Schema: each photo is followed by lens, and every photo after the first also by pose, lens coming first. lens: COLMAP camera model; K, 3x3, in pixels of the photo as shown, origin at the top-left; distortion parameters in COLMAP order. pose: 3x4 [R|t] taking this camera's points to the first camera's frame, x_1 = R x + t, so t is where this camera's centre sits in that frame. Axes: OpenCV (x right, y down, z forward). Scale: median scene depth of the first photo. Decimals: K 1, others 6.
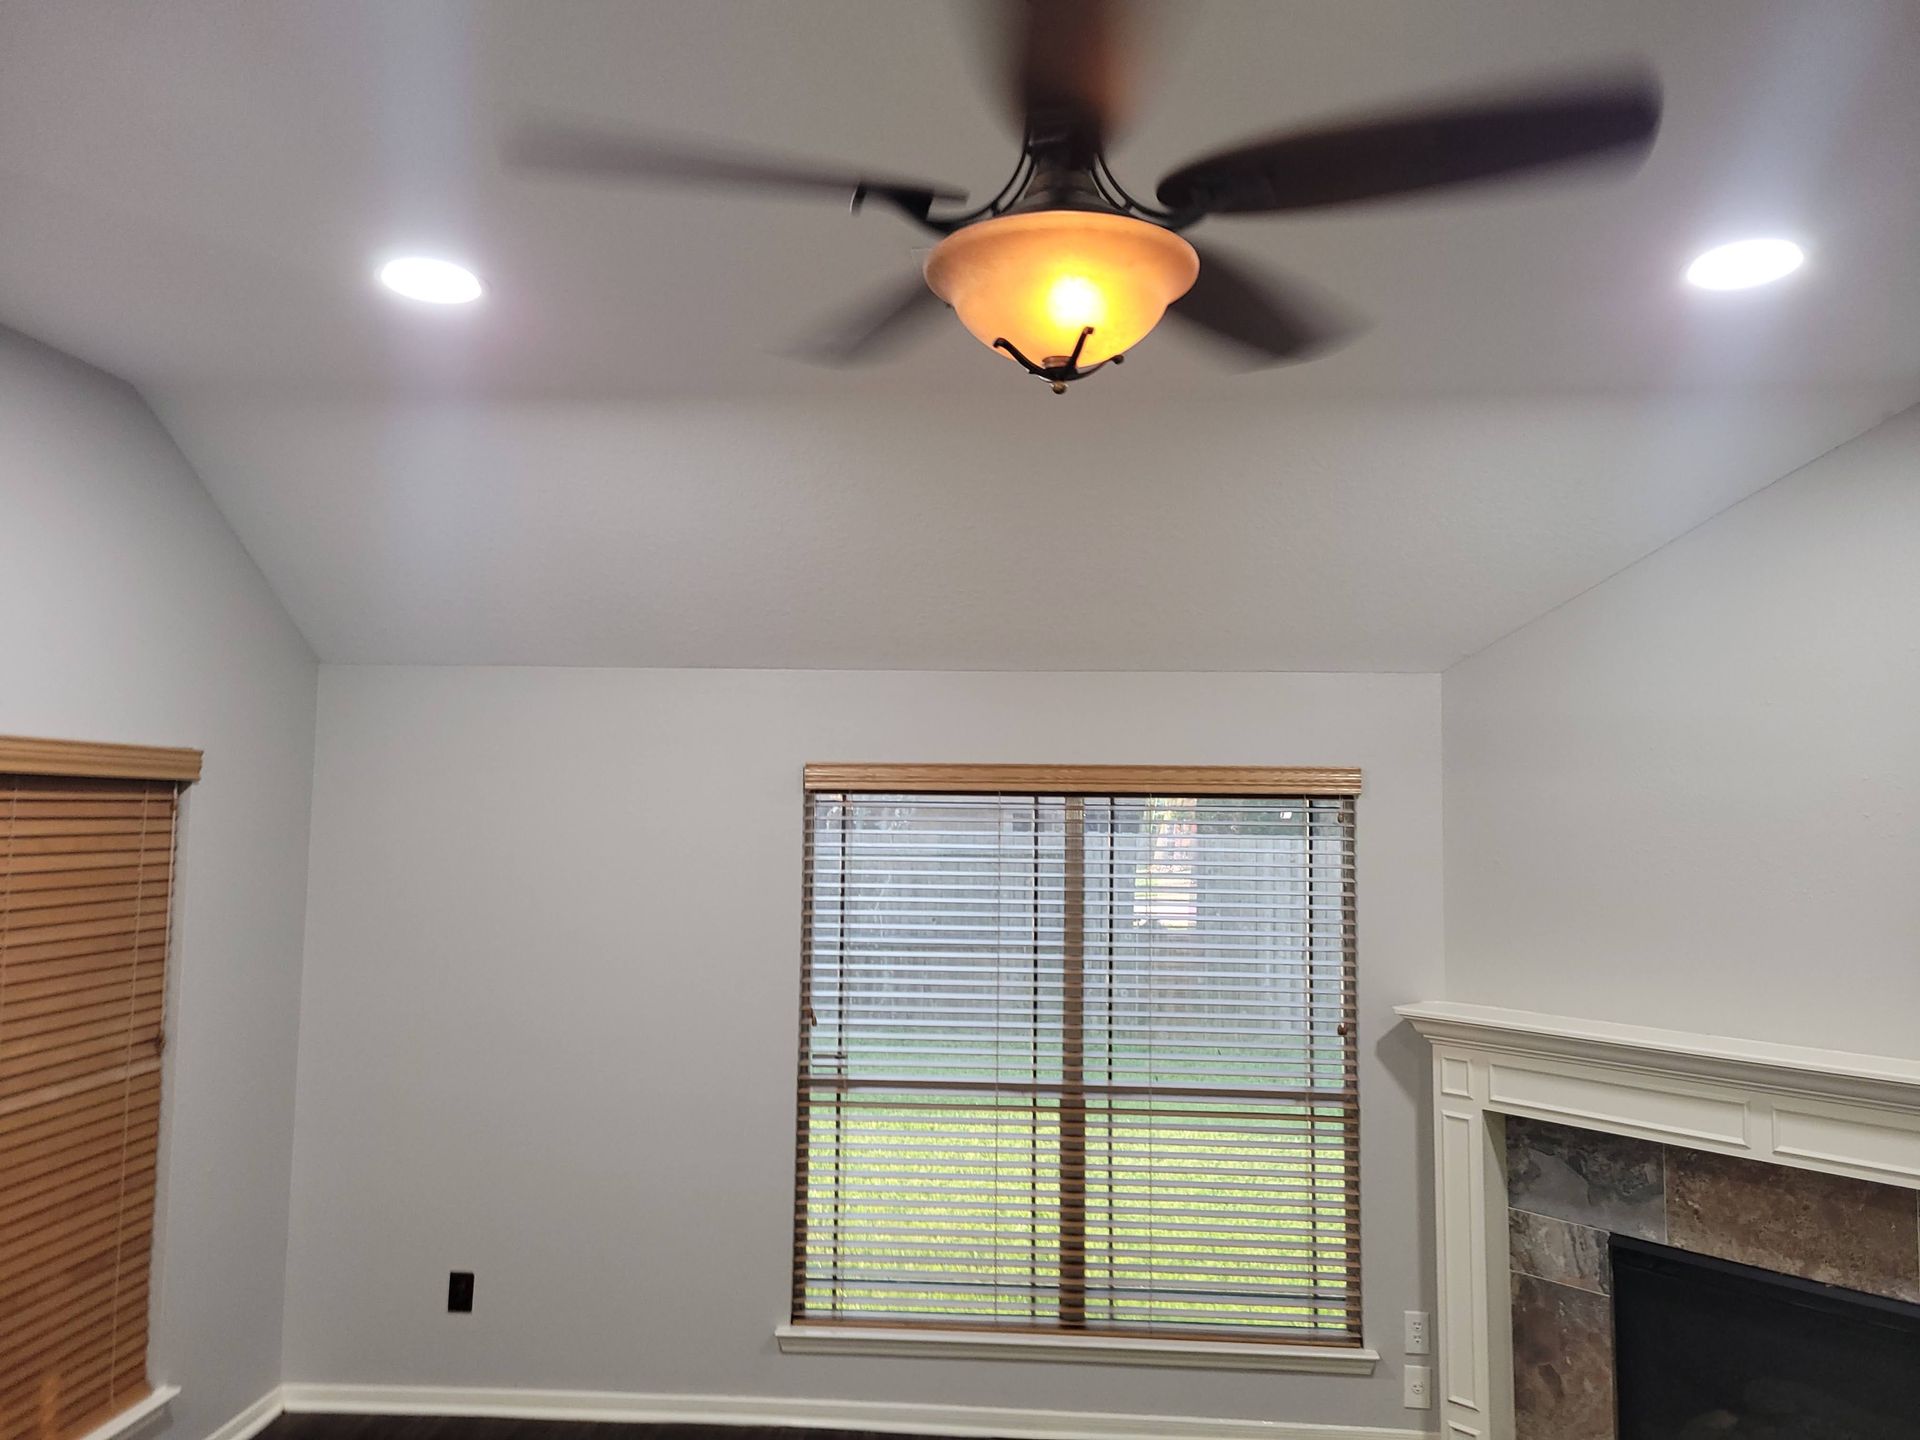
lens RADIAL K [[1443.3, 0, 972.0], [0, 1443.3, 740.5], [0, 0, 1]] dist [0.063549, -0.050379]
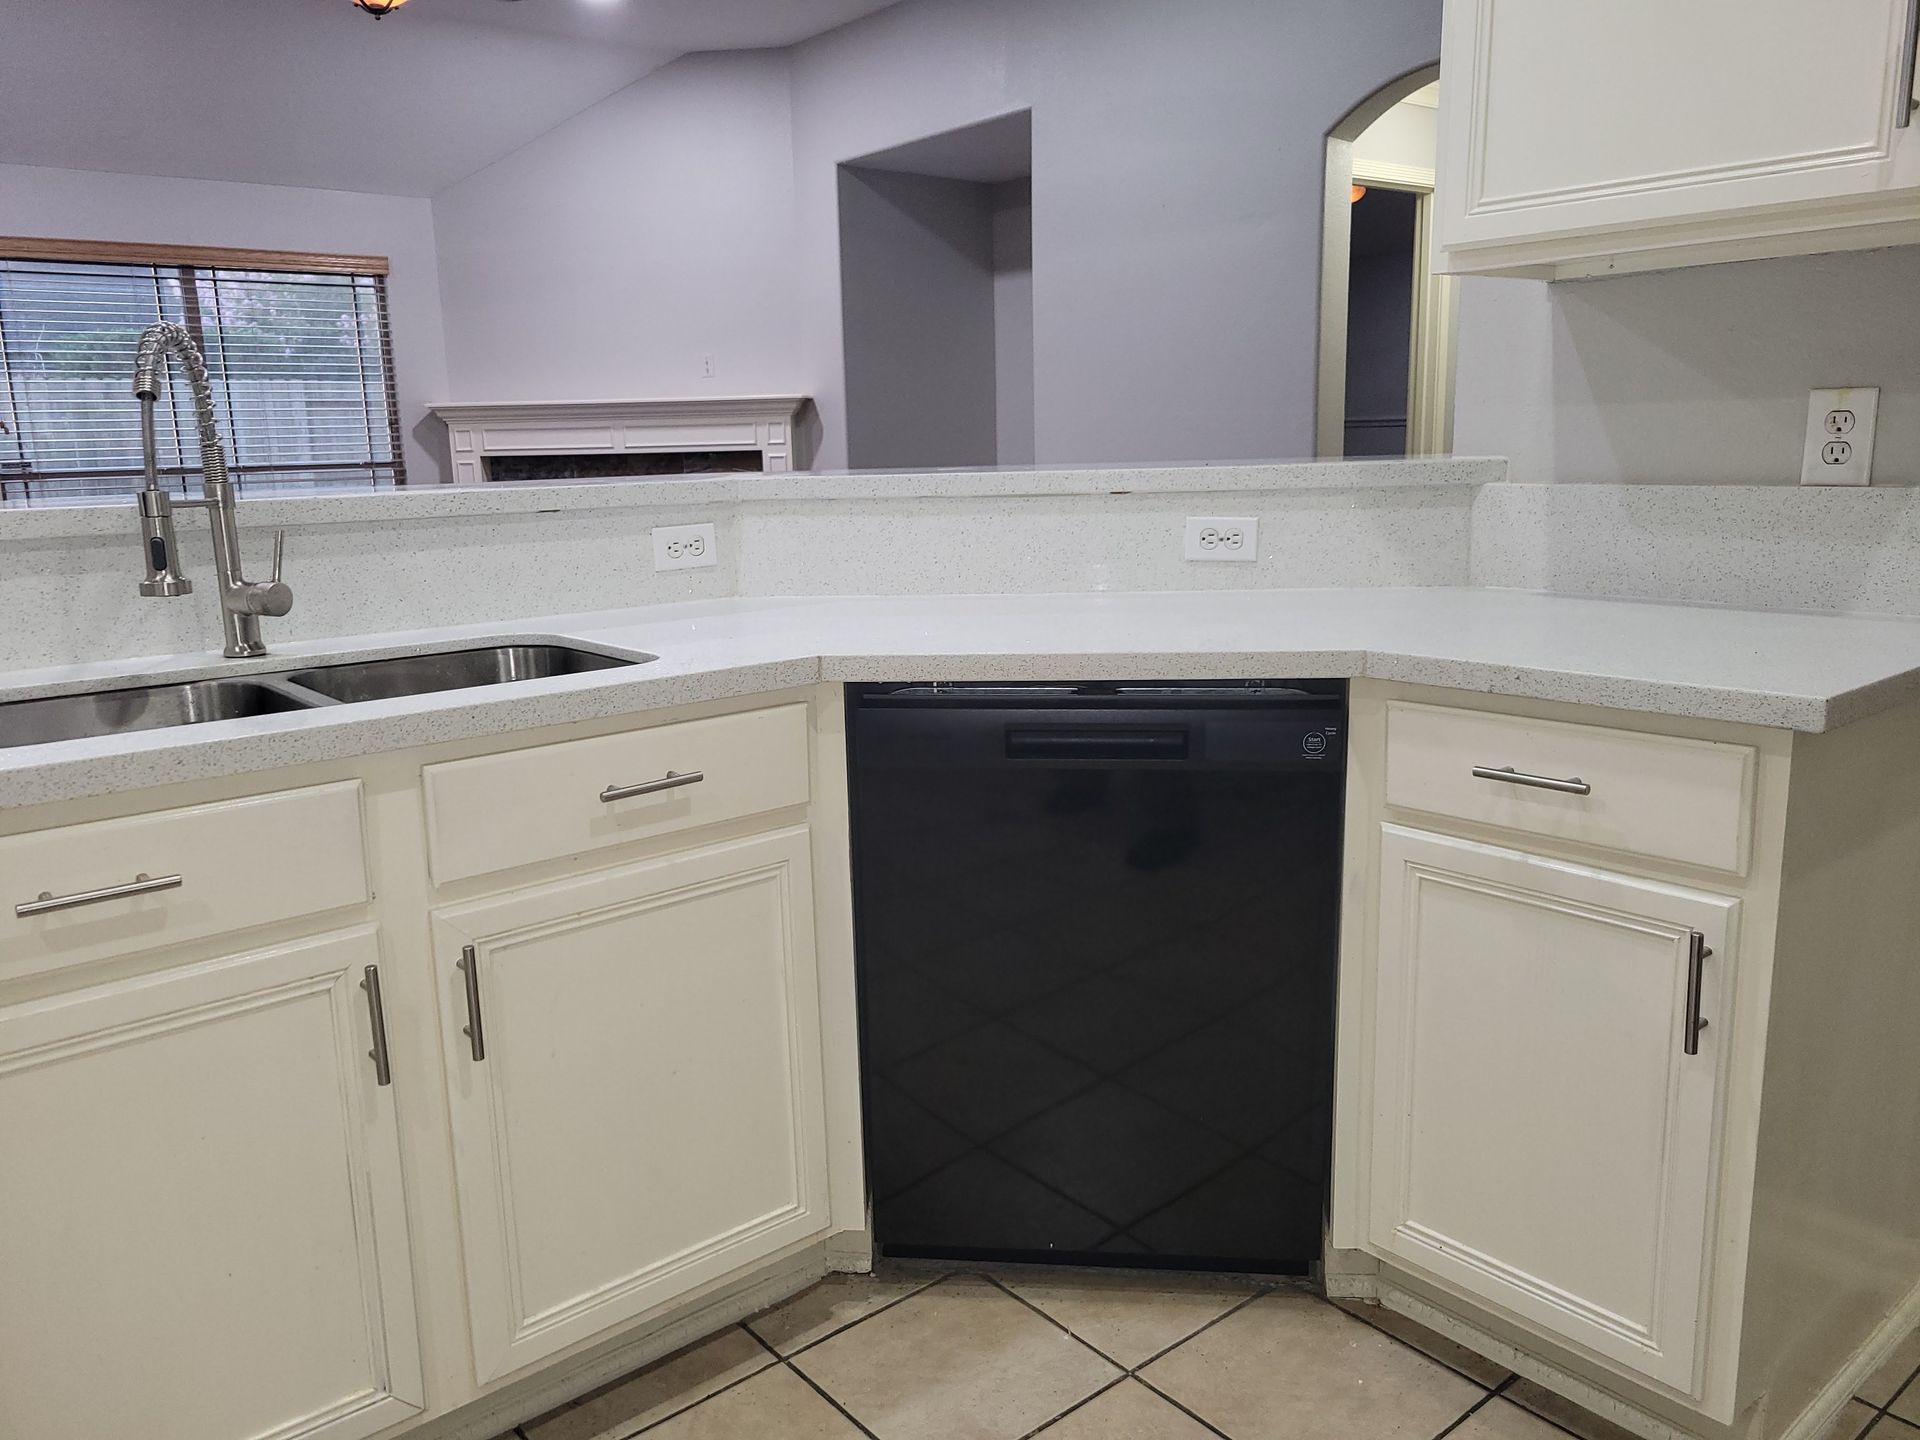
lens RADIAL K [[1443.3, 0, 936.3], [0, 1443.3, 708.5], [0, 0, 1]] dist [0.063549, -0.050379]
pose [[0.733849, -0.150512, 0.662429, -0.447655], [-0.008237, 0.973102, 0.230226, 0.131909], [-0.679263, -0.174407, 0.712871, -0.678973]]
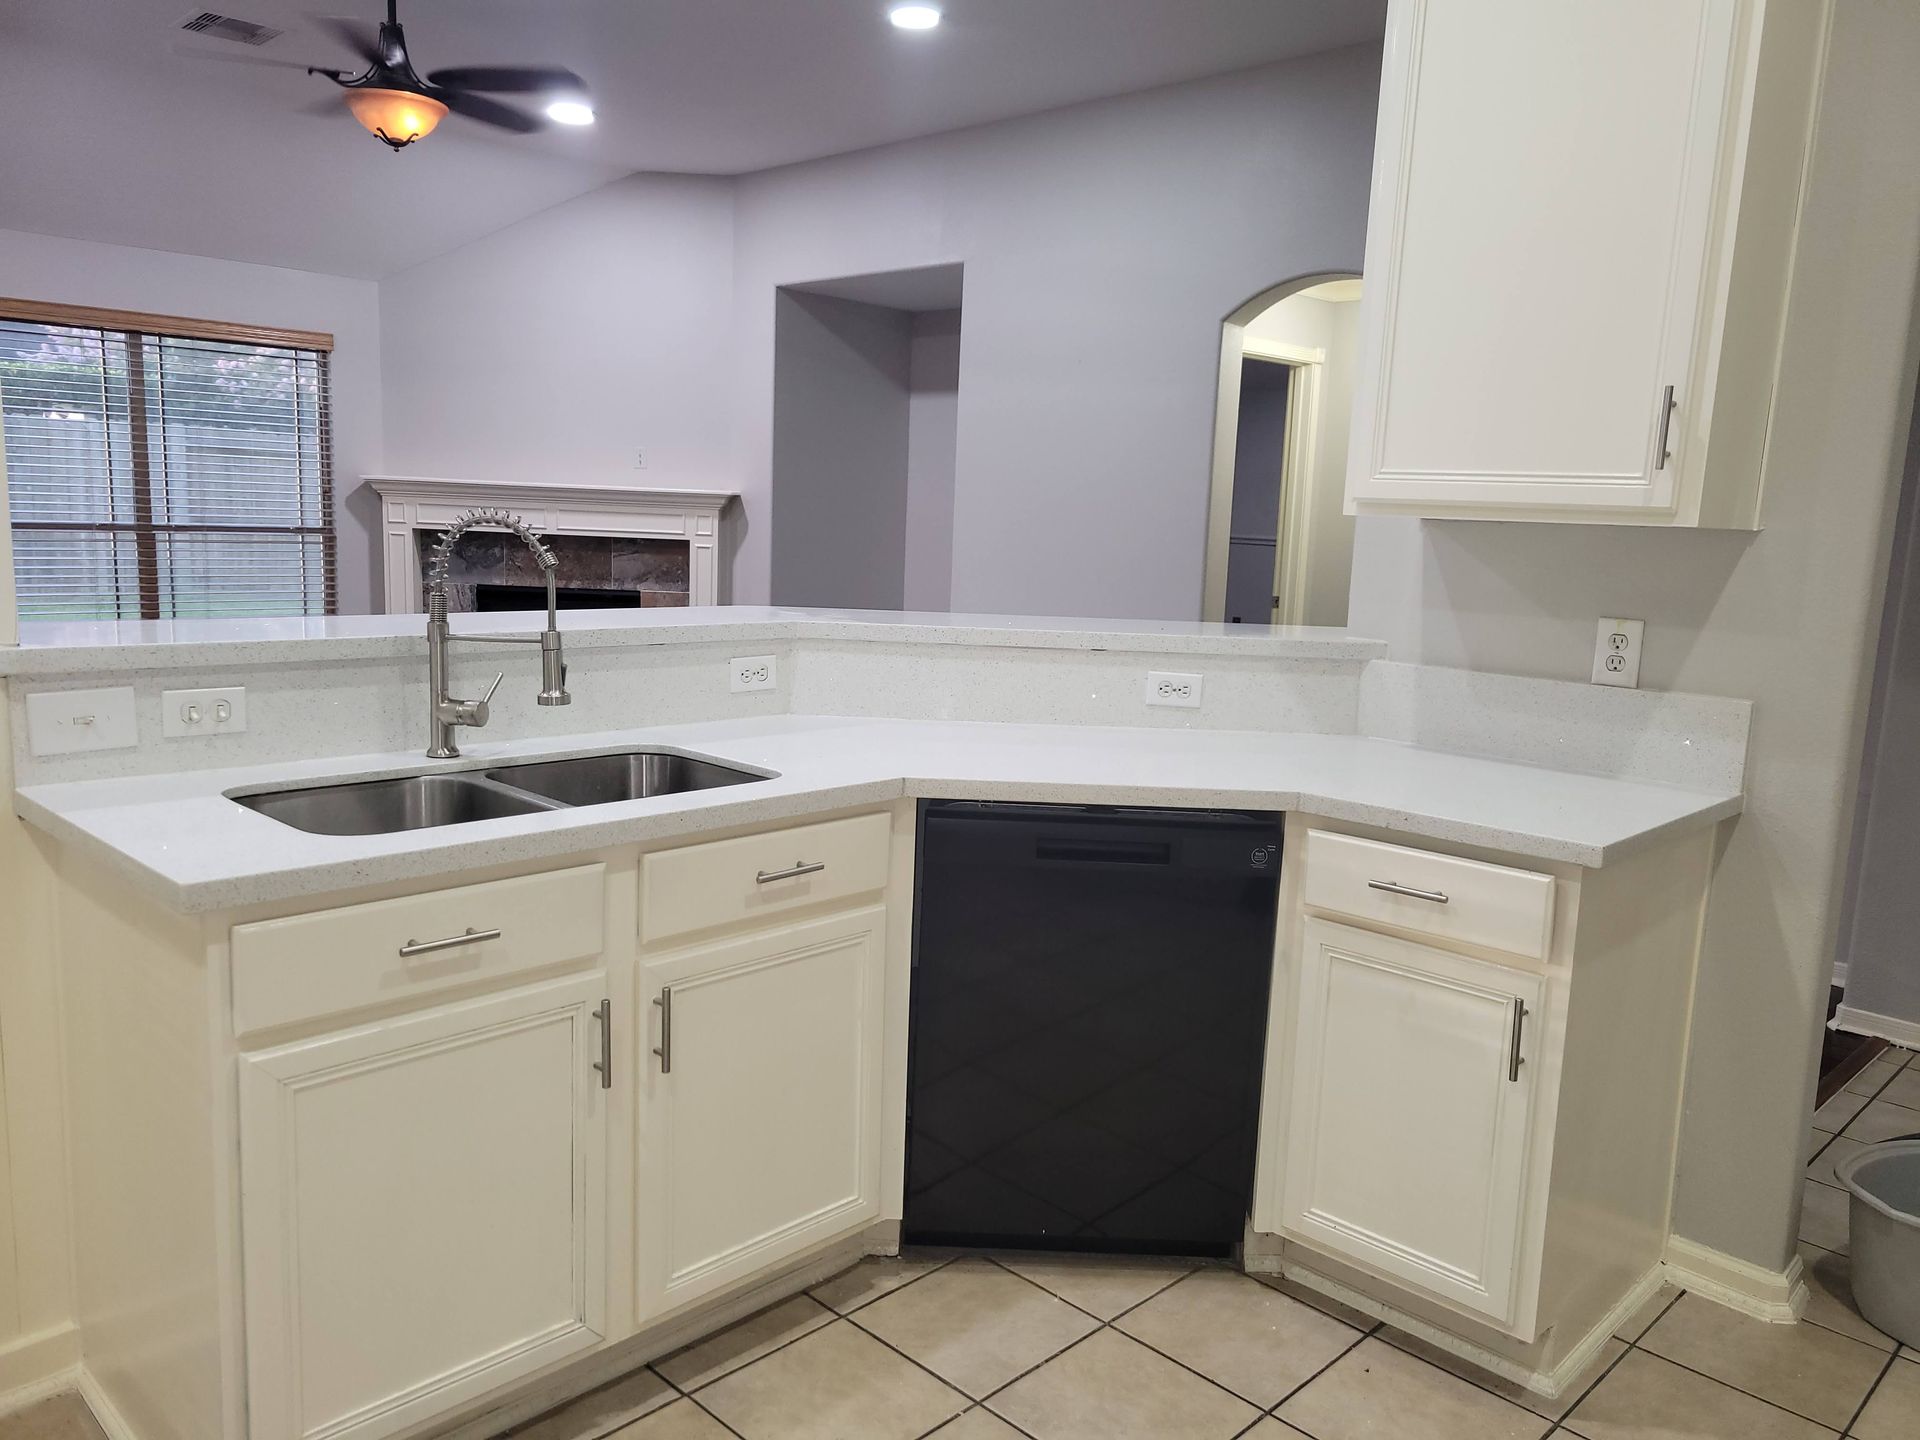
lens RADIAL K [[1443.3, 0, 958.8], [0, 1443.3, 721.7], [0, 0, 1]] dist [0.063549, -0.050379]
pose [[0.652234, -0.092098, 0.752402, -0.590767], [-0.077285, 0.979340, 0.186872, 0.088491], [-0.754068, -0.180033, 0.631641, -0.718847]]
